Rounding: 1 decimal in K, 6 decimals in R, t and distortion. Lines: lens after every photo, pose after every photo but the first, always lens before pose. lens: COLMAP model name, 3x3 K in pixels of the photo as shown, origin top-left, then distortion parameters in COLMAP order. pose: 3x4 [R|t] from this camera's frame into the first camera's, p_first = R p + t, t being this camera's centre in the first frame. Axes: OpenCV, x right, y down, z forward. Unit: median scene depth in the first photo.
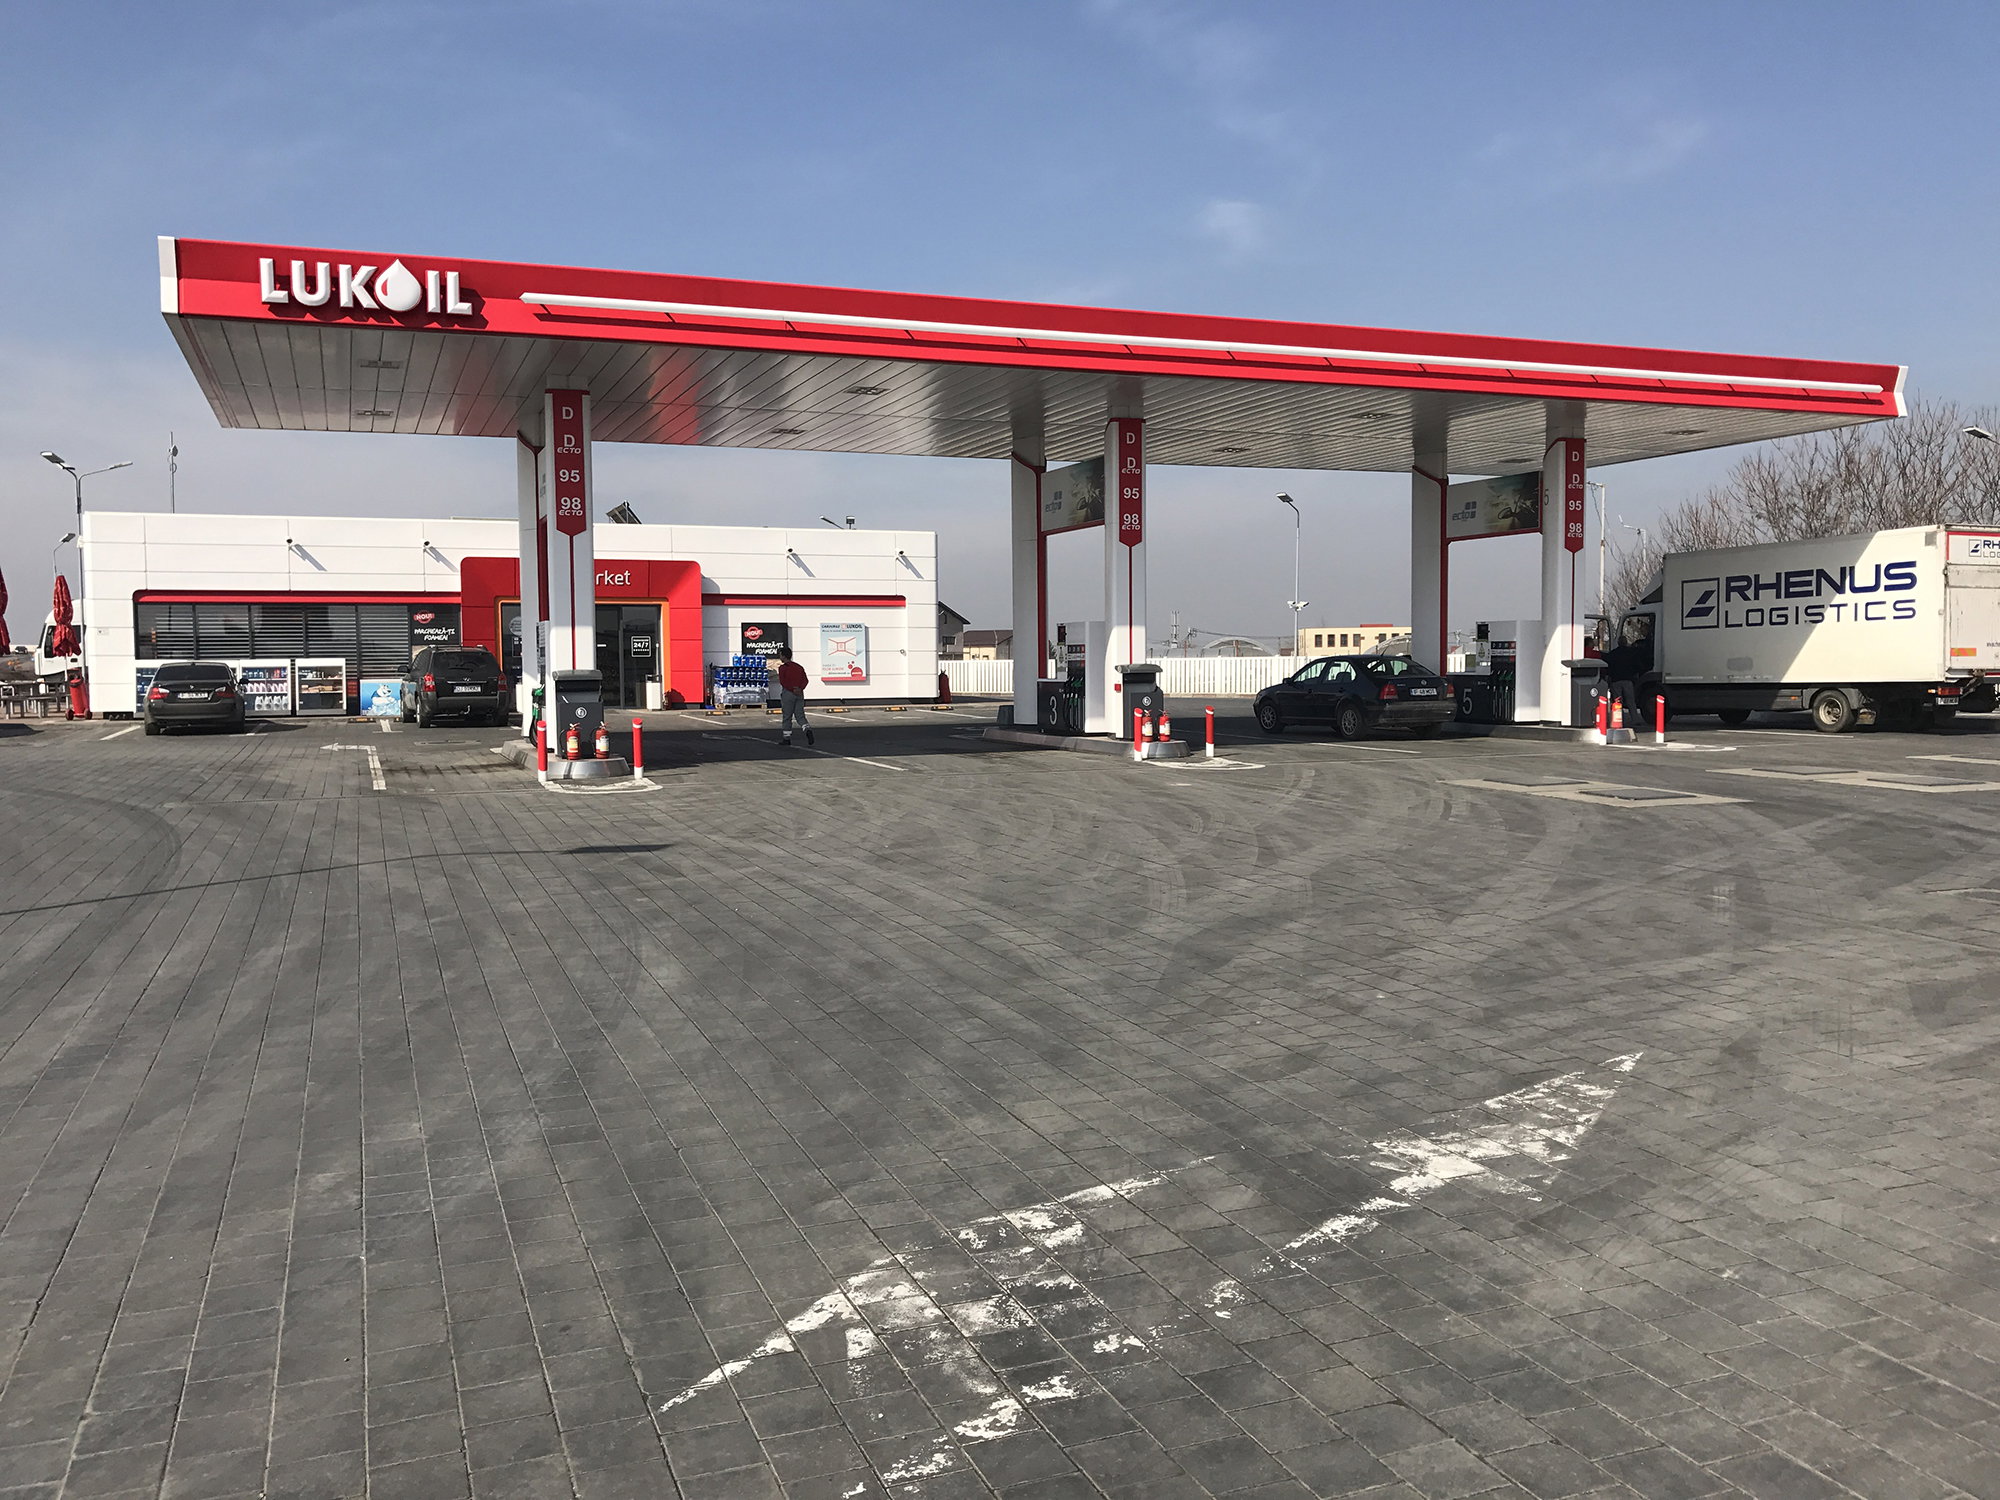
lens RADIAL K [[1605.1, 0, 995.7], [0, 1605.1, 751.5], [0, 0, 1]] dist [0.027515, -0.037400]
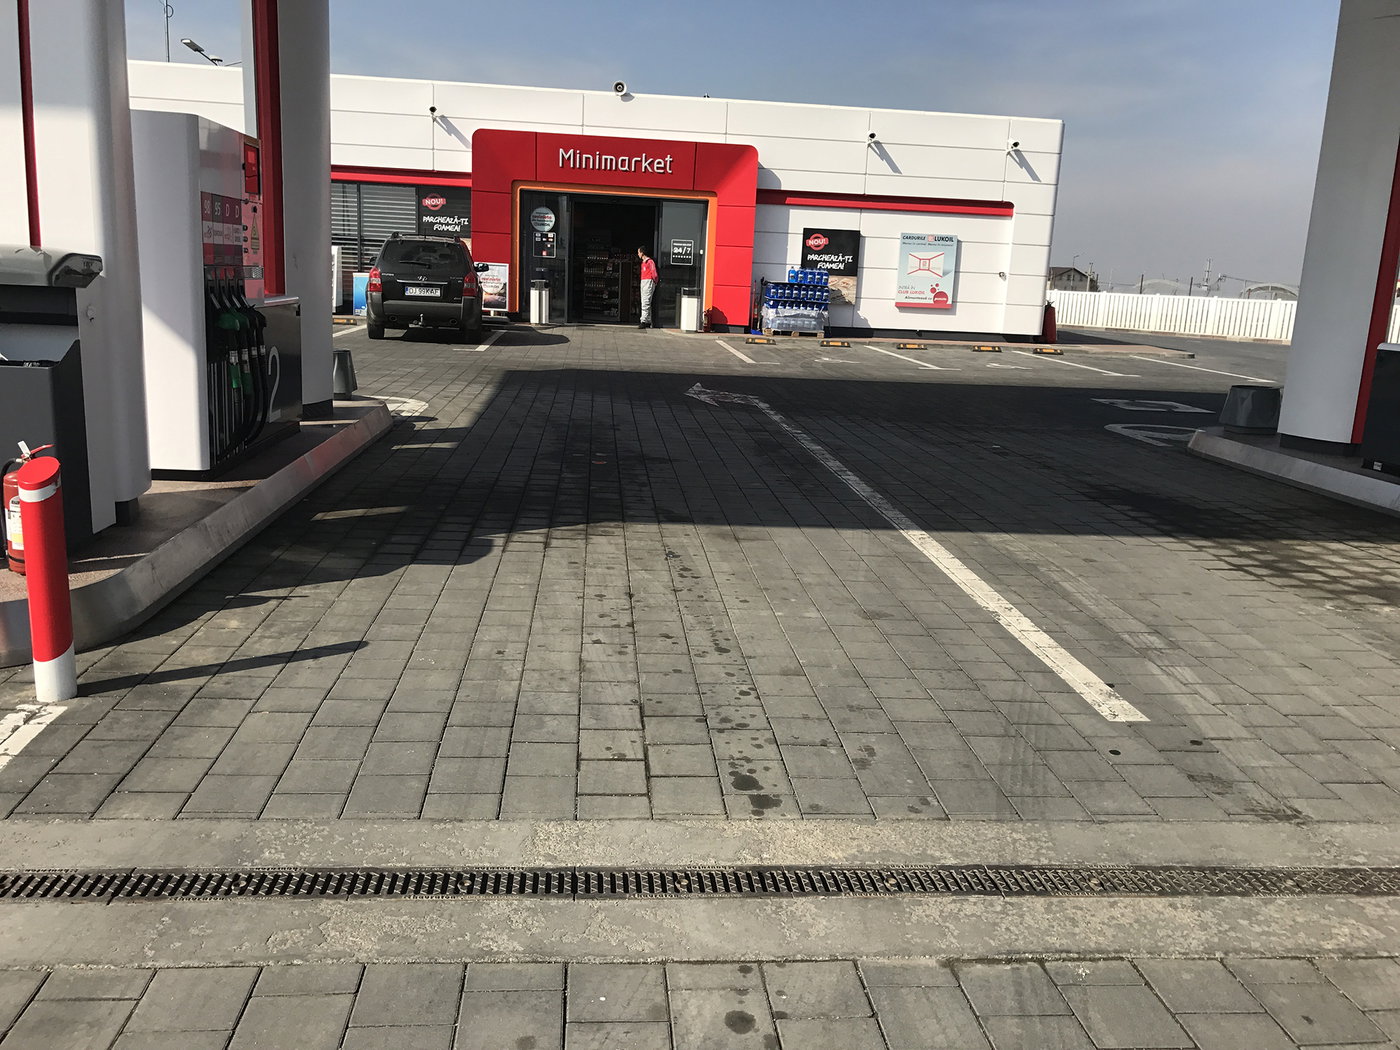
lens RADIAL K [[1123.5, 0, 693.0], [0, 1123.5, 518.9], [0, 0, 1]] dist [0.027515, -0.037400]
pose [[0.960421, 0.109660, -0.256059, -0.049818], [-0.069885, 0.984707, 0.159591, -0.022104], [0.269643, -0.135380, 0.953396, 0.418599]]
